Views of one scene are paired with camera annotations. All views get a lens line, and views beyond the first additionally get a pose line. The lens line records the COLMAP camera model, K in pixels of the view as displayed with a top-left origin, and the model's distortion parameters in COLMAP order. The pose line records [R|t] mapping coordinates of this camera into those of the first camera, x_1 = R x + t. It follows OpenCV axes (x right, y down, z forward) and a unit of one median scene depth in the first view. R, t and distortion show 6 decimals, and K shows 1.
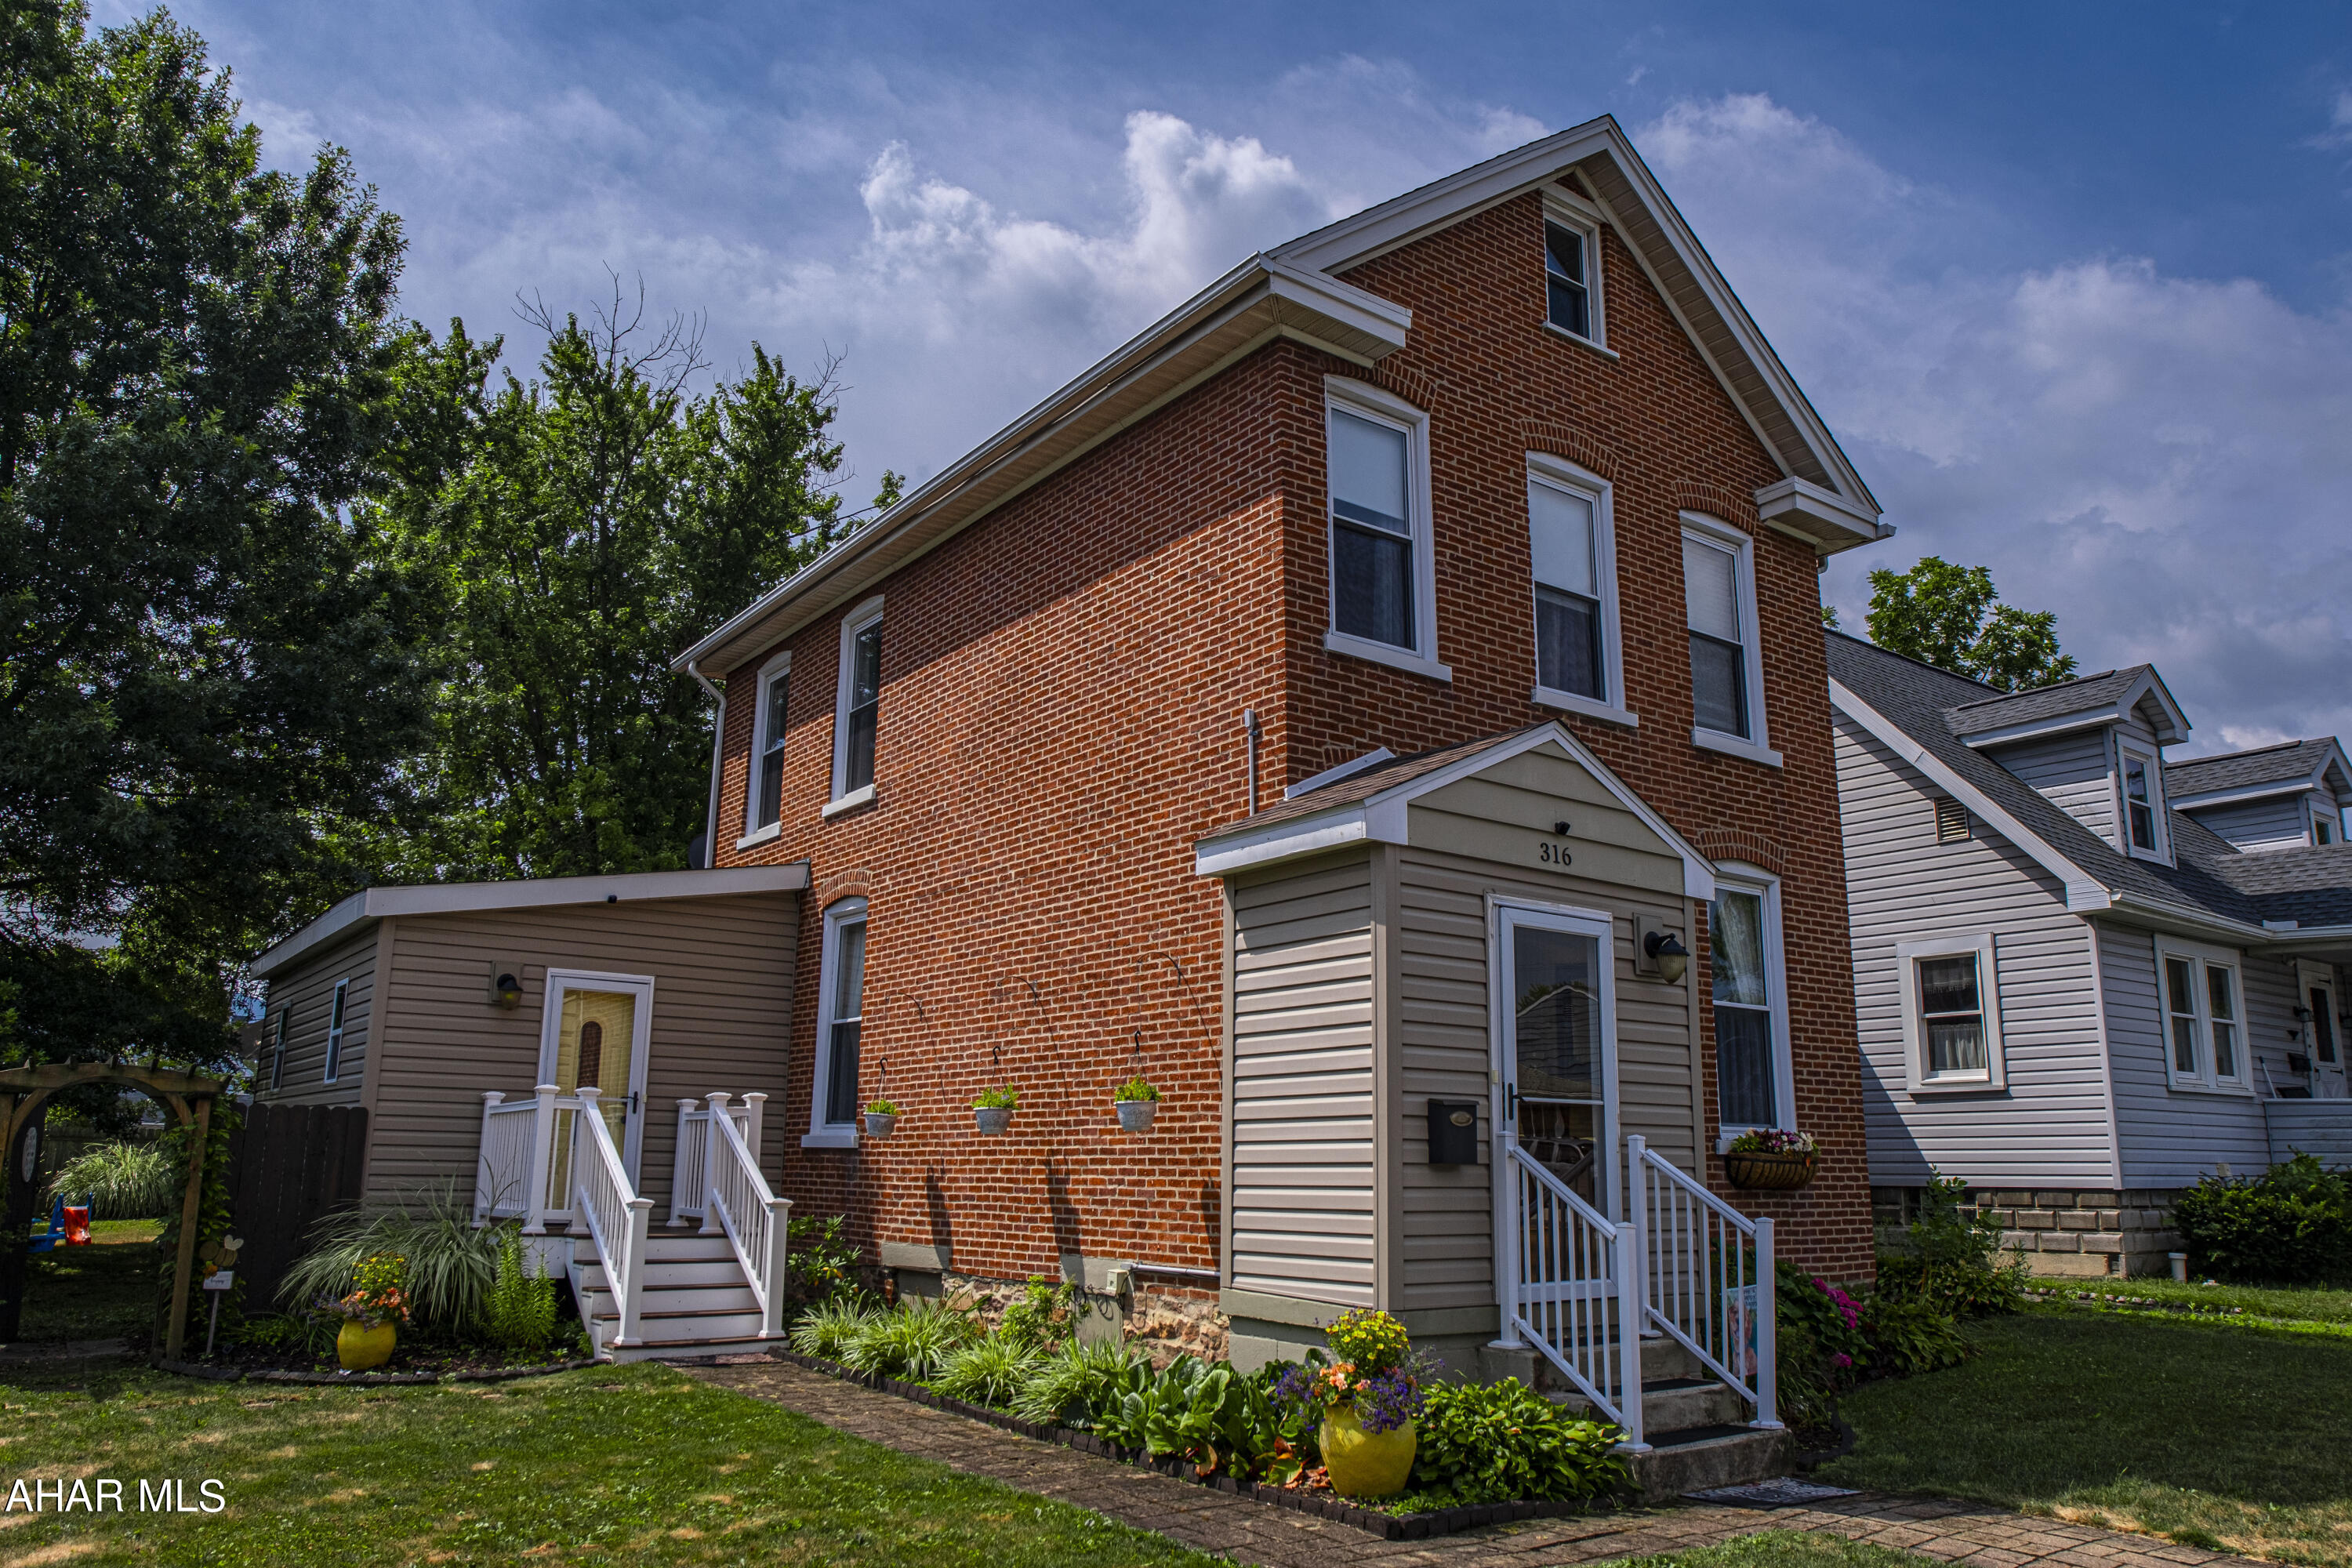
lens RADIAL K [[1667.3, 0, 1190.8], [0, 1667.3, 784.1], [0, 0, 1]] dist [-0.082371, 0.057657]
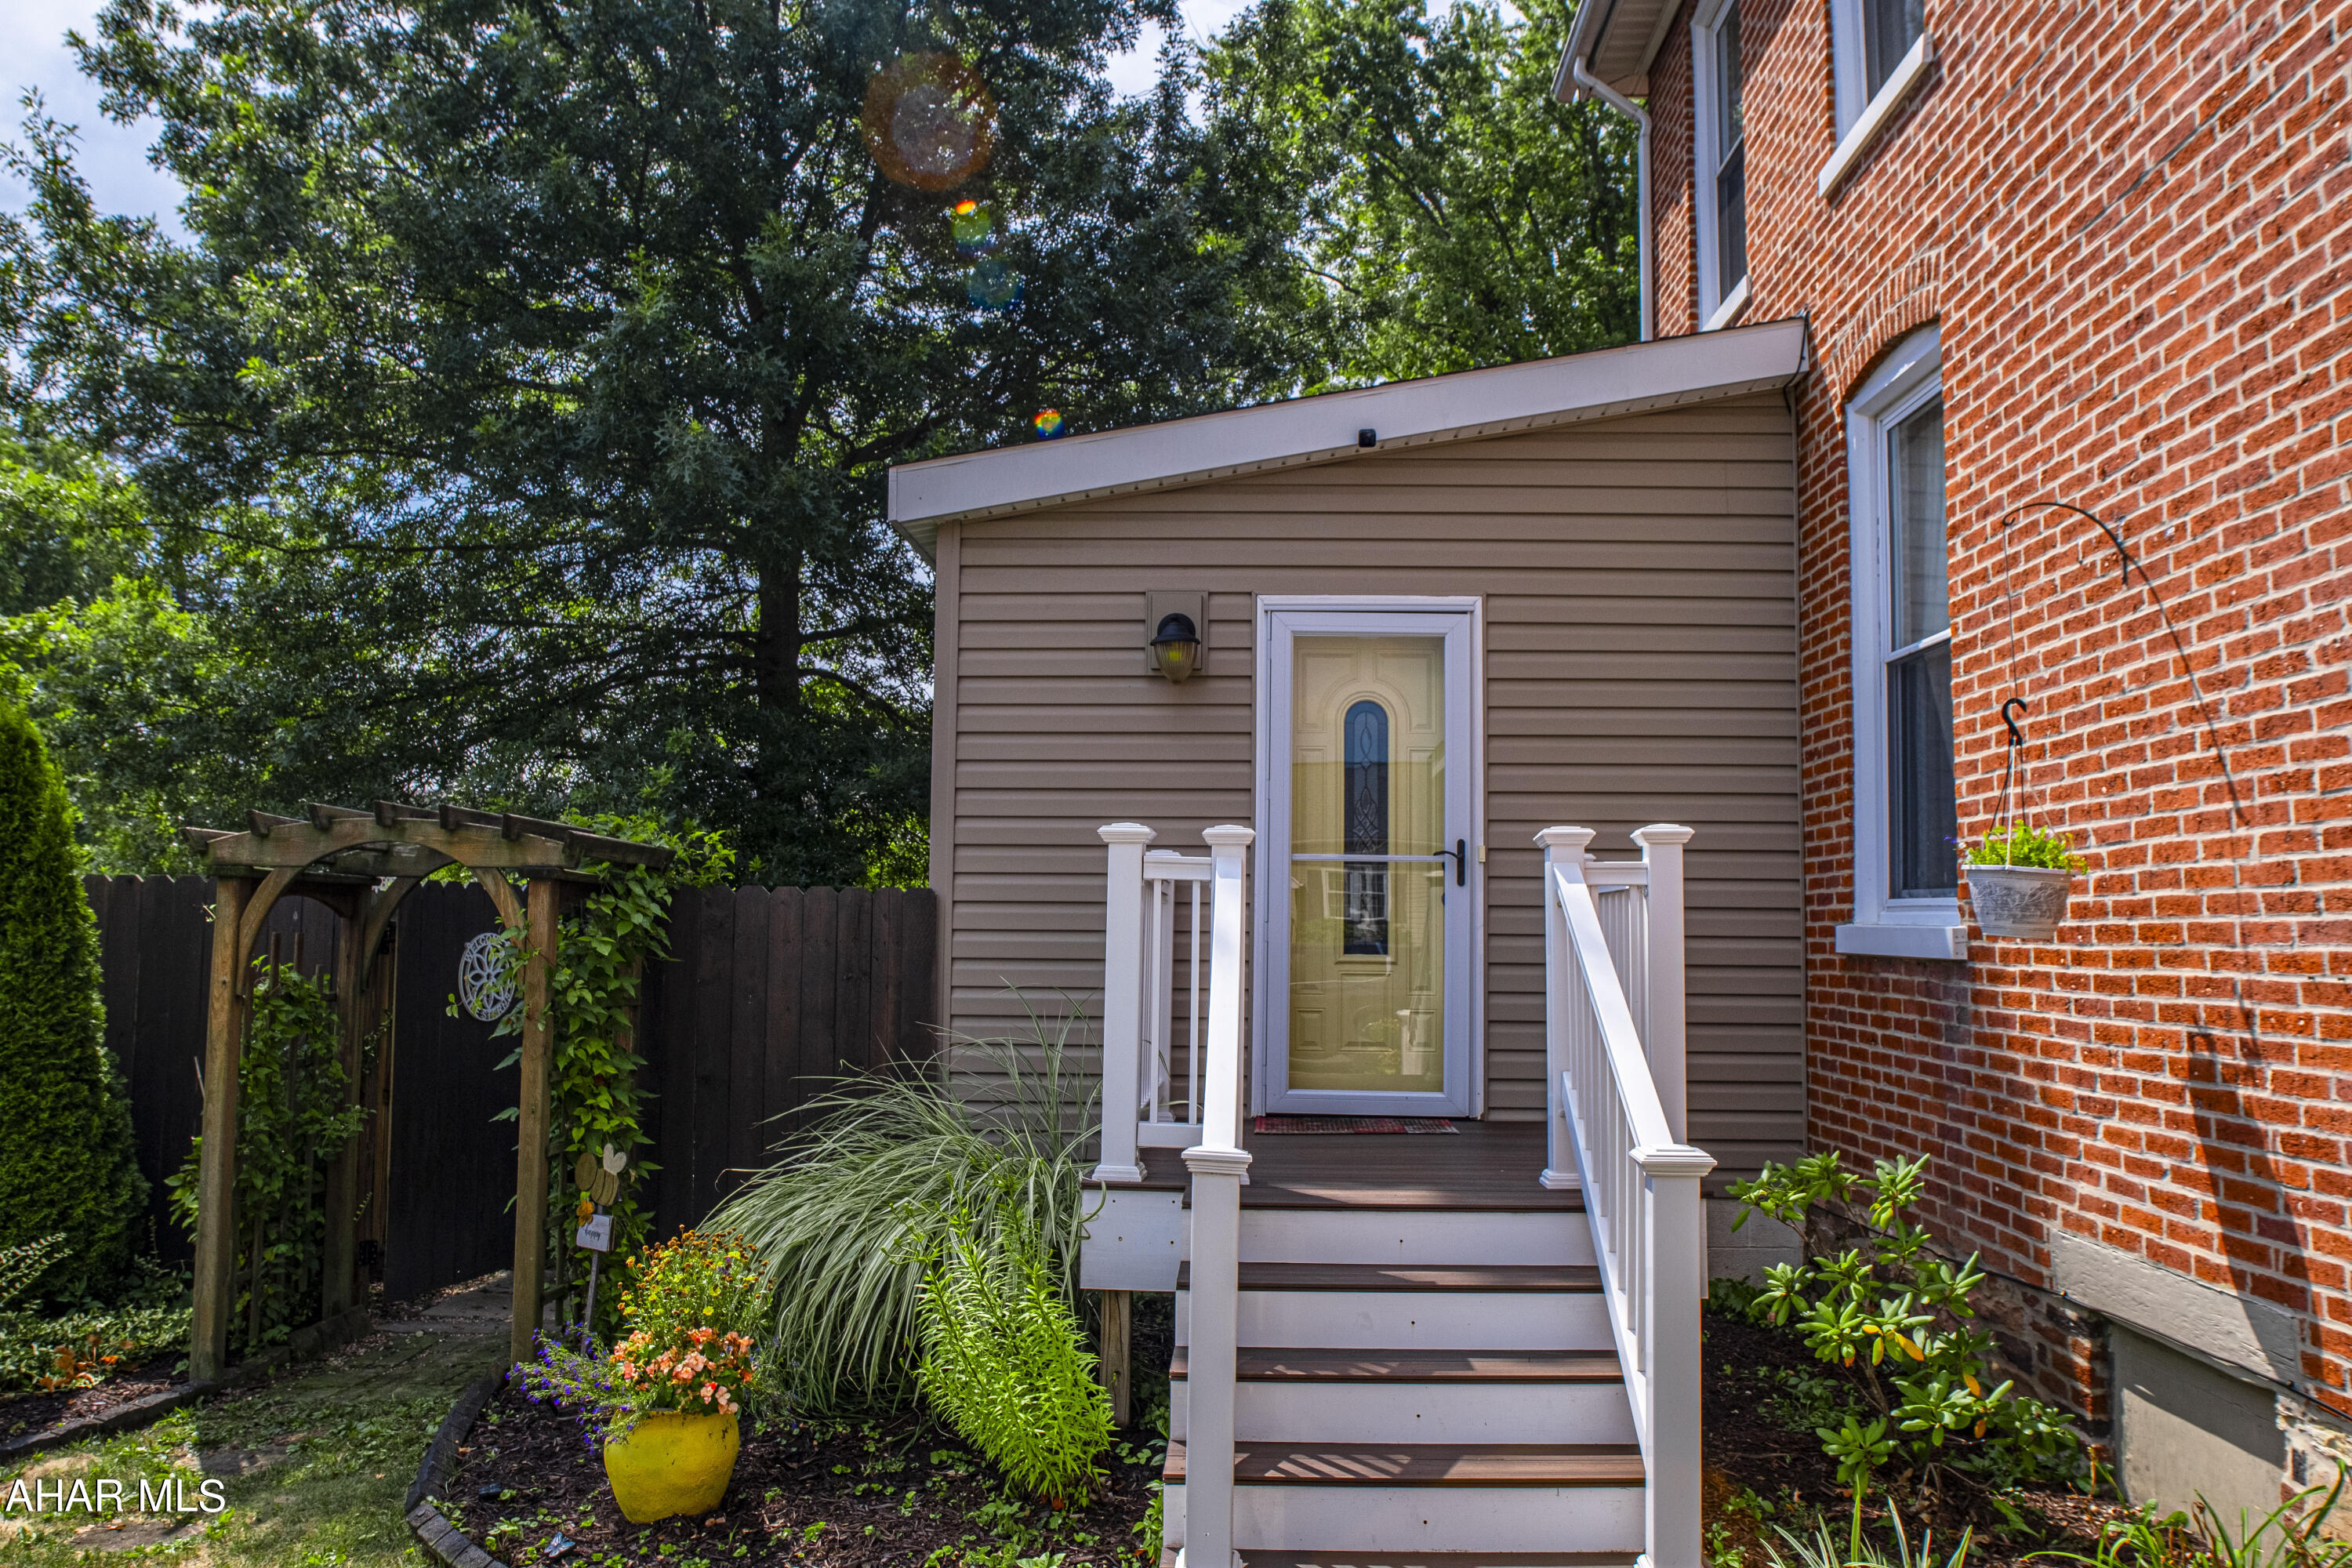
lens RADIAL K [[1667.3, 0, 1190.8], [0, 1667.3, 784.1], [0, 0, 1]] dist [-0.082371, 0.057657]
pose [[0.781564, -0.055333, -0.621366, -0.110241], [0.139399, 0.986363, 0.087503, 0.129174], [0.608051, -0.155007, 0.778619, 0.638881]]
